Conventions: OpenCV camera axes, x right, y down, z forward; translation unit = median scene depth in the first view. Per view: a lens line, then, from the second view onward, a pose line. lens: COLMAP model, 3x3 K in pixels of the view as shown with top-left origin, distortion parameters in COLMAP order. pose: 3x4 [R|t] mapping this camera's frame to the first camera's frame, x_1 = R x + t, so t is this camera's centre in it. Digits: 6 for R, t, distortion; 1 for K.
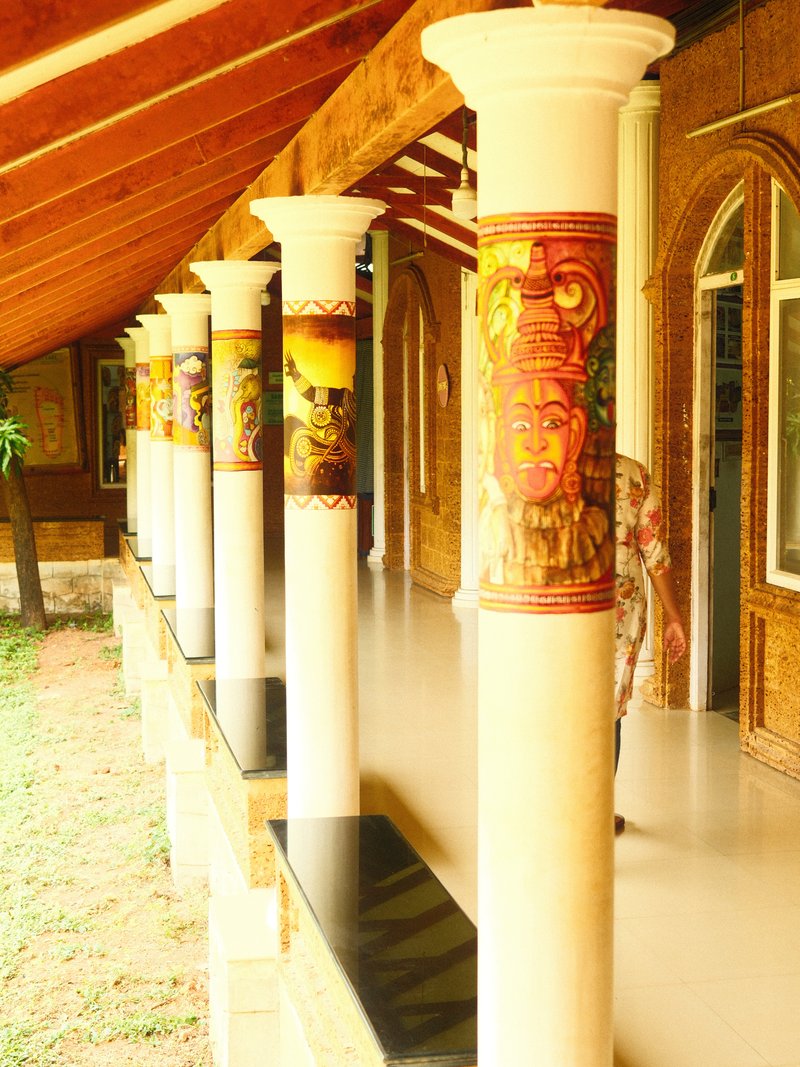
lens RADIAL K [[1748.8, 0, 409.9], [0, 1748.8, 542.2], [0, 0, 1]] dist [-0.056741, 0.000000]
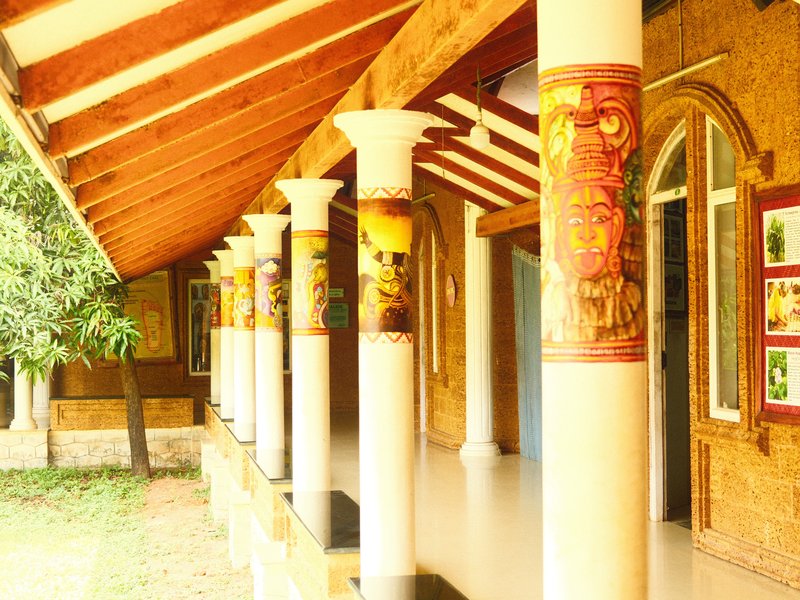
lens RADIAL K [[1311.2, 0, 397.5], [0, 1311.2, 292.0], [0, 0, 1]] dist [-0.056741, 0.000000]
pose [[0.999940, -0.004849, -0.009805, -0.022635], [0.003782, 0.994355, -0.106032, 0.033321], [0.010264, 0.105989, 0.994314, 0.002471]]
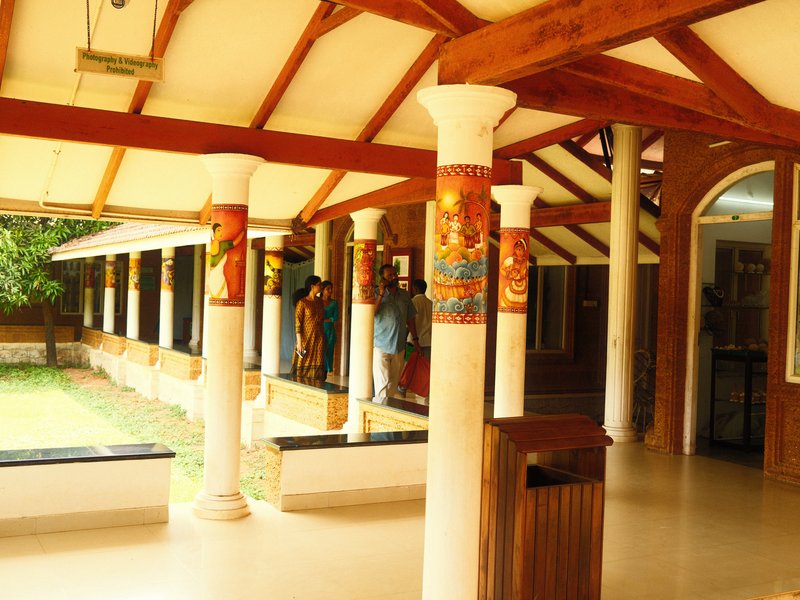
lens RADIAL K [[909.4, 0, 400.7], [0, 909.4, 300.8], [0, 0, 1]] dist [-0.007390, 0.000000]
pose [[0.956492, 0.031783, 0.290021, -0.261422], [-0.010756, 0.997214, -0.073808, 0.094778], [-0.291559, 0.067477, 0.954170, -0.746180]]
